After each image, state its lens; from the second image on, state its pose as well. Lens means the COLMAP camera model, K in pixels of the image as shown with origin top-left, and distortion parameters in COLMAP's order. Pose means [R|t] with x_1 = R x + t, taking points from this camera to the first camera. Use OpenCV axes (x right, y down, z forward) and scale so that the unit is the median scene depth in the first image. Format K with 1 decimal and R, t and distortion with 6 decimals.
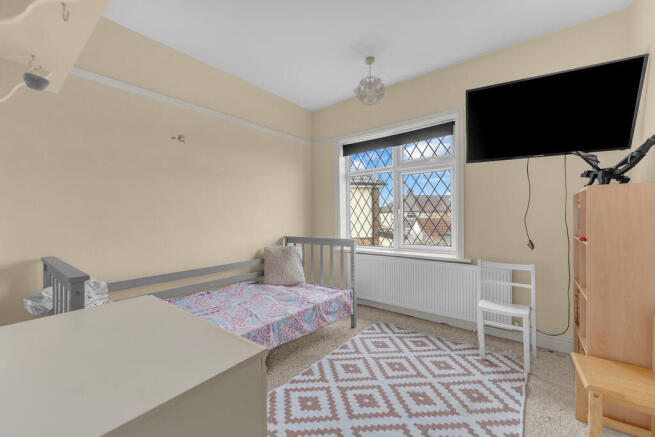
lens RADIAL K [[266.0, 0, 327.5], [0, 266.0, 218.5], [0, 0, 1]] dist [0.000082, 0.000014]
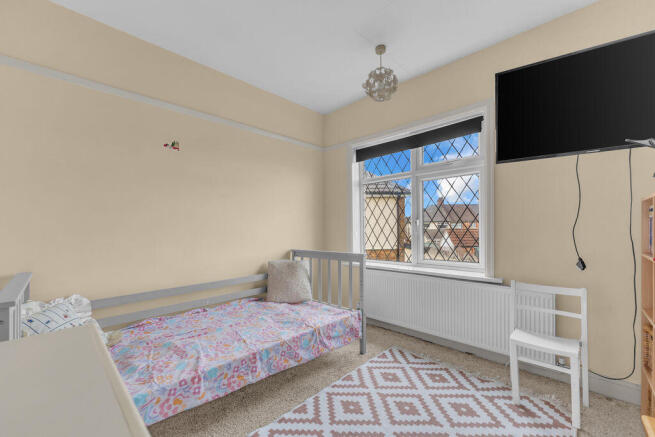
lens RADIAL K [[267.2, 0, 328.2], [0, 267.2, 230.4], [0, 0, 1]] dist [0.000356, 0.000014]
pose [[0.995157, -0.001804, -0.098286, 0.082784], [0.002278, 0.999986, 0.004713, -0.005549], [0.098276, -0.004914, 0.995147, 0.119141]]
